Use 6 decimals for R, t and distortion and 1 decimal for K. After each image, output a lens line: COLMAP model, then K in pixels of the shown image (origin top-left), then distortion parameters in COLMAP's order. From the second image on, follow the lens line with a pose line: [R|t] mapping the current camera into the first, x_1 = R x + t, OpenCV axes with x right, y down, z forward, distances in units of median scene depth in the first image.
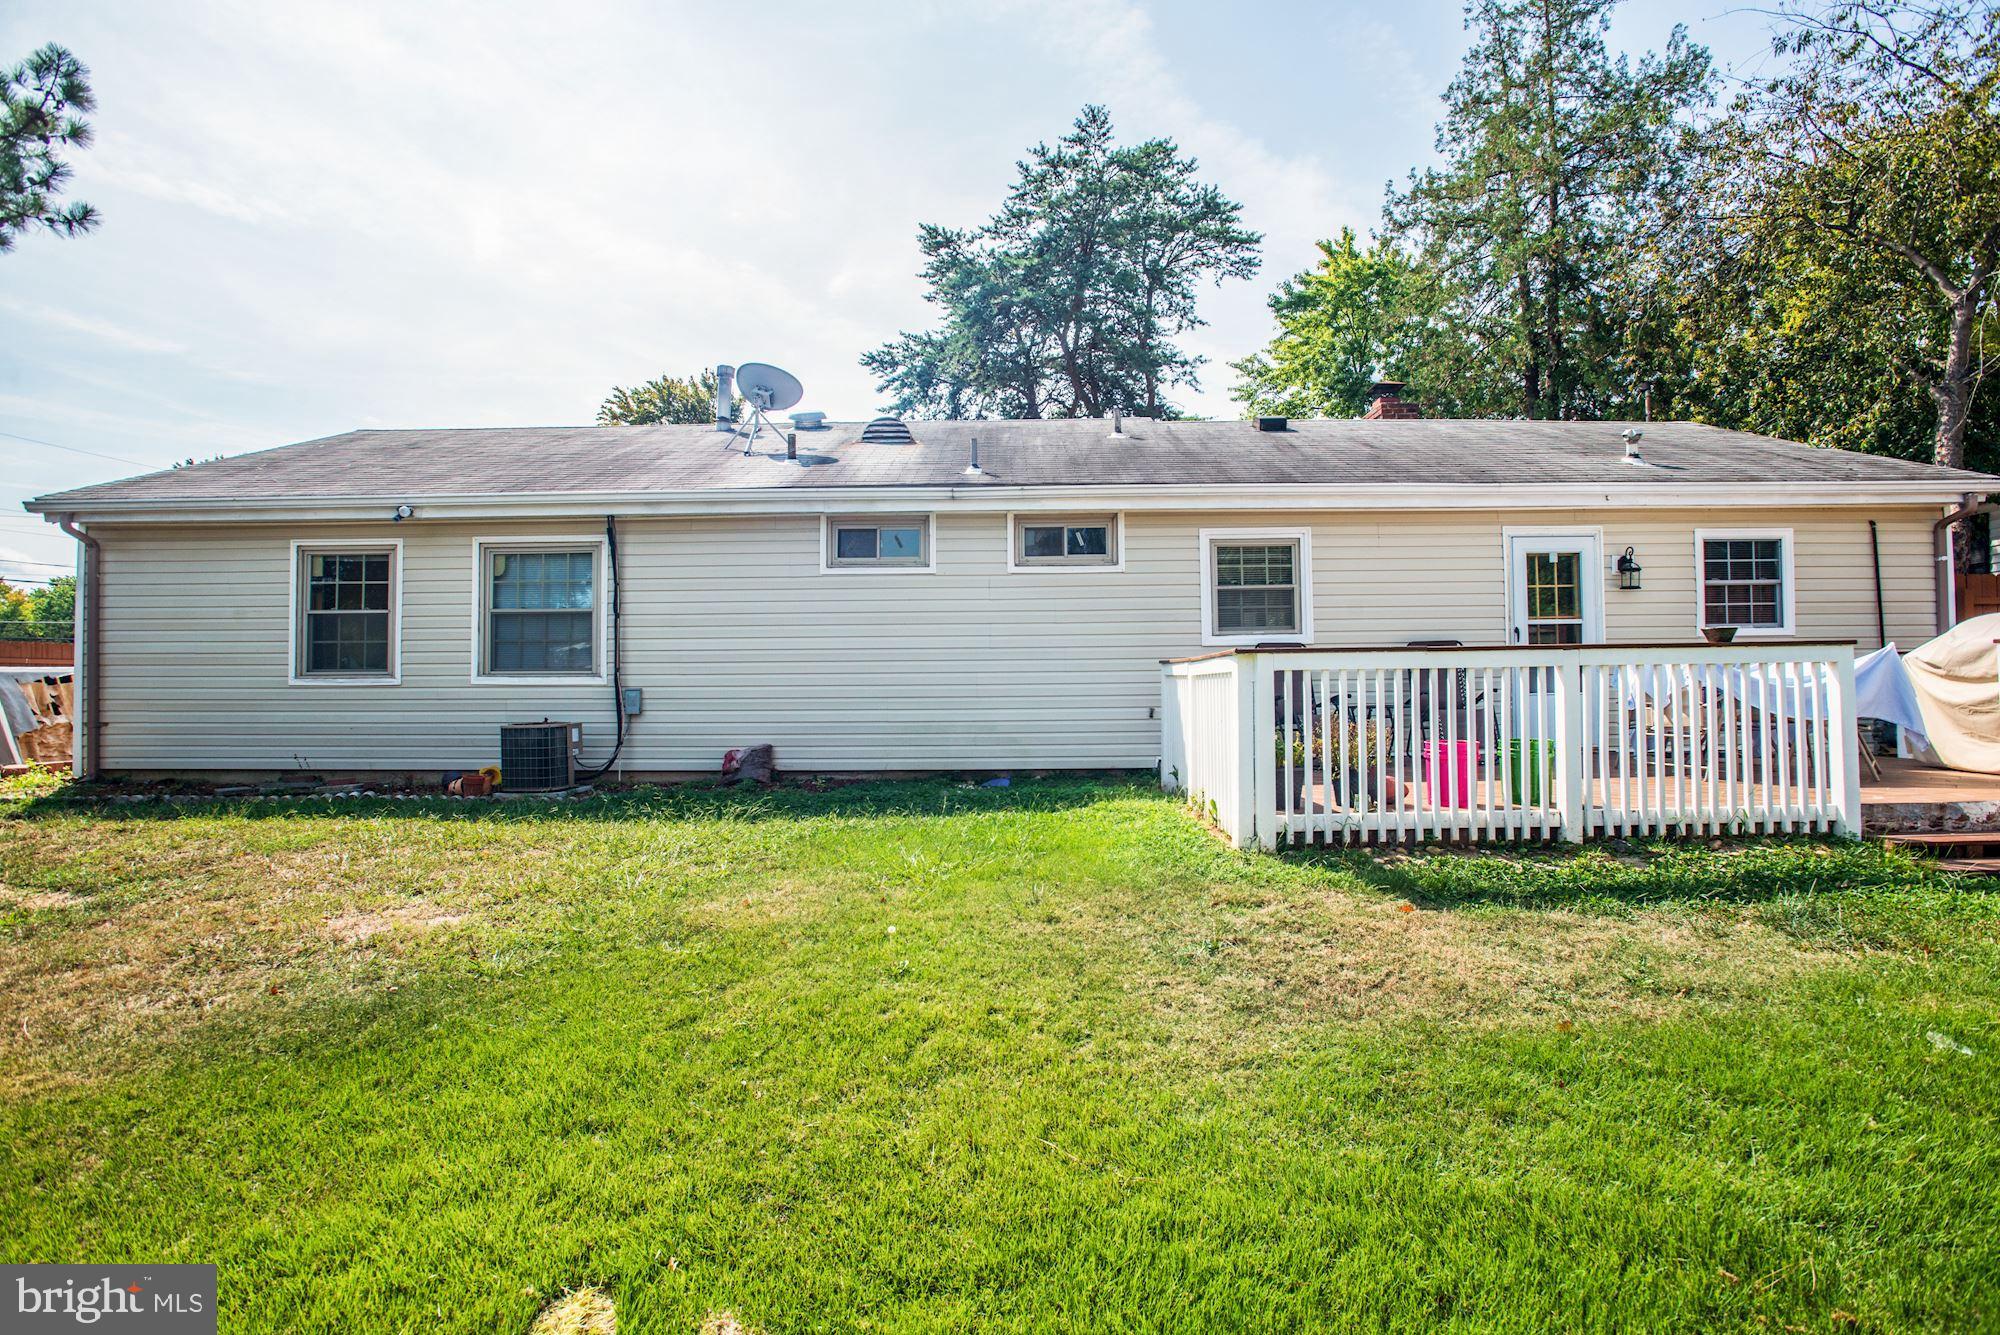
lens RADIAL K [[992.8, 0, 997.7], [0, 992.8, 662.3], [0, 0, 1]] dist [-0.049508, 0.017935]
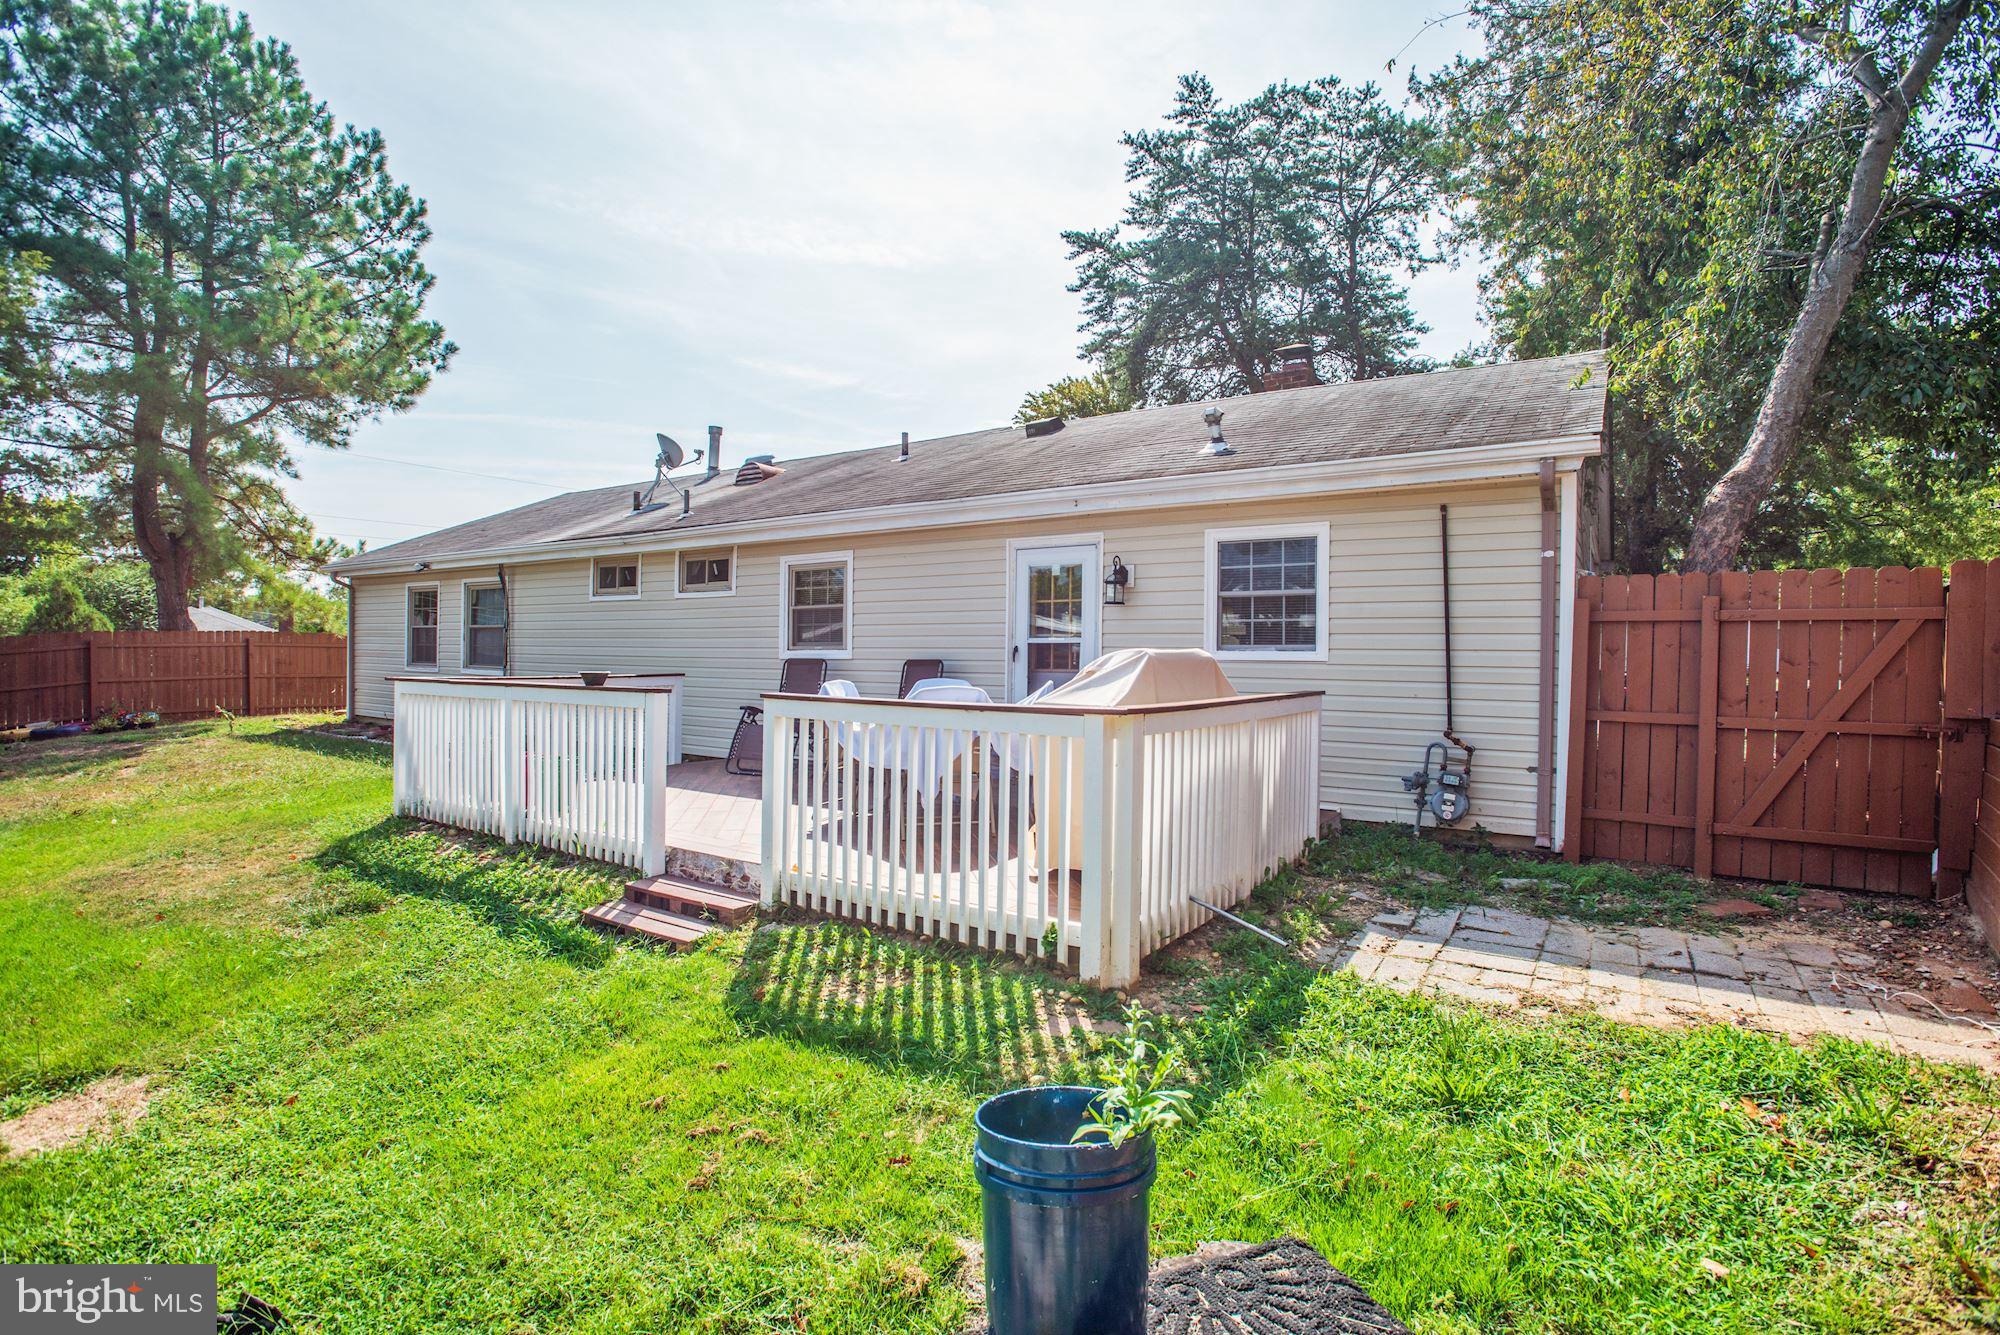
lens RADIAL K [[992.8, 0, 1001.5], [0, 992.8, 674.2], [0, 0, 1]] dist [-0.049508, 0.017935]
pose [[0.820107, 0.029598, -0.571444, 1.059841], [-0.006919, 0.999101, 0.041820, -0.048452], [0.572169, -0.030343, 0.819575, 0.206247]]
